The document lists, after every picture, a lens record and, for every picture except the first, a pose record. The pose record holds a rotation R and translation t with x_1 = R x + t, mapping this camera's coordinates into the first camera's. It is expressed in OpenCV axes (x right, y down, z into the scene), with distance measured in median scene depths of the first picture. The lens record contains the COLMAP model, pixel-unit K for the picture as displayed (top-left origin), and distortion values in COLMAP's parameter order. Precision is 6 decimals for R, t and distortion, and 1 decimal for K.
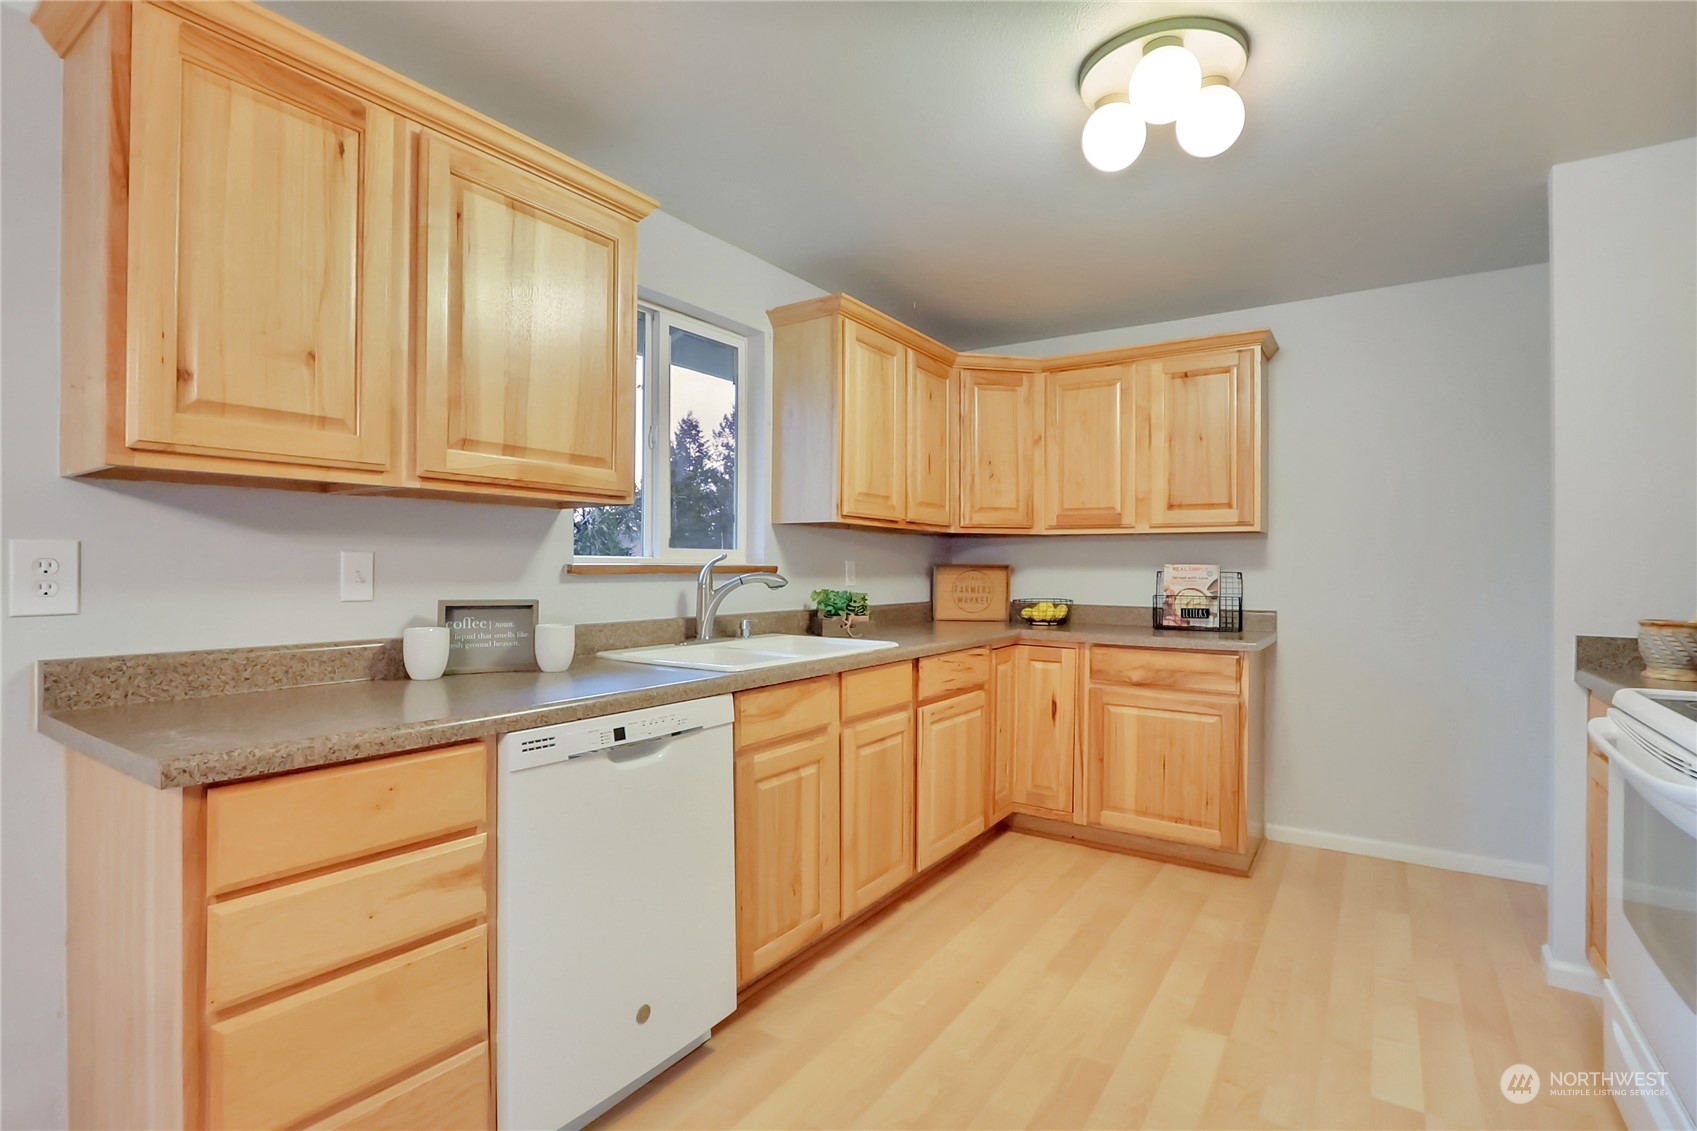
lens RADIAL K [[800.6, 0, 848.5], [0, 800.6, 565.5], [0, 0, 1]] dist [-0.005167, 0.000260]
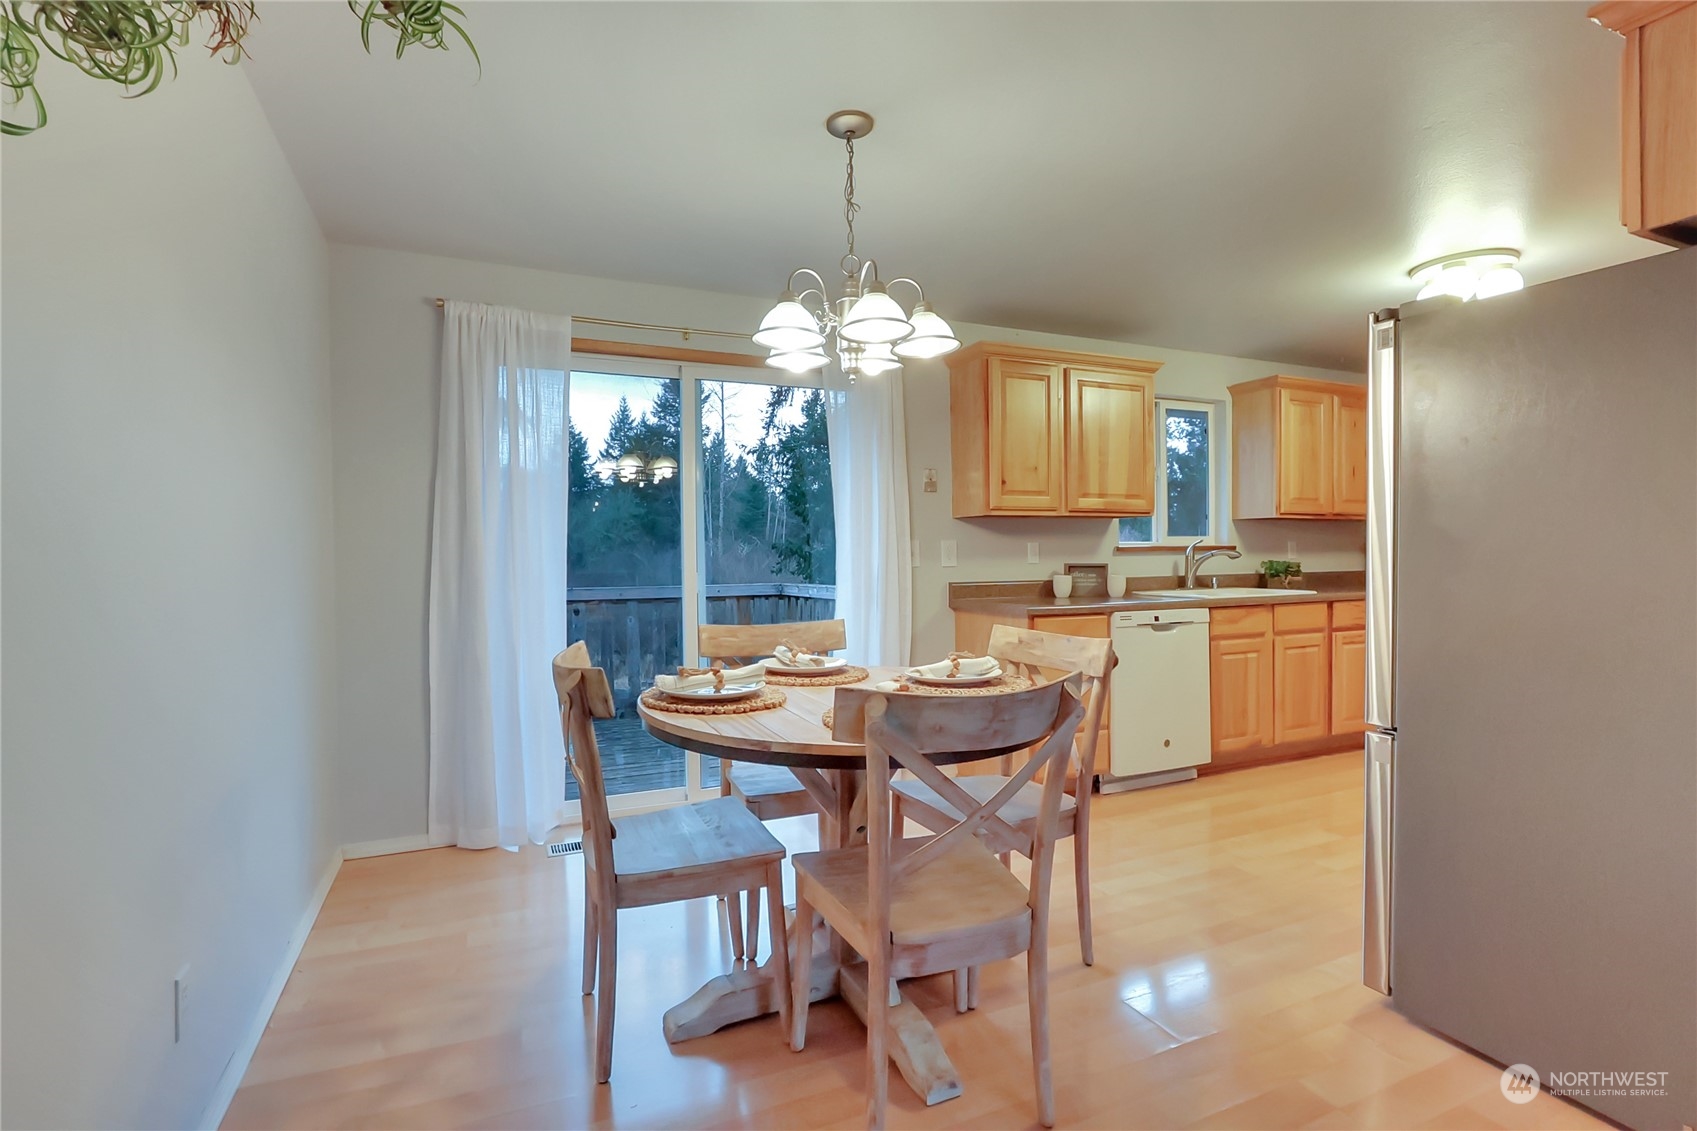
lens RADIAL K [[800.6, 0, 848.5], [0, 800.6, 565.5], [0, 0, 1]] dist [-0.005167, 0.000260]
pose [[0.849710, -0.003850, -0.527236, 0.112327], [0.014663, 0.999759, 0.016331, 0.003295], [0.527046, -0.021607, 0.849562, -0.902742]]
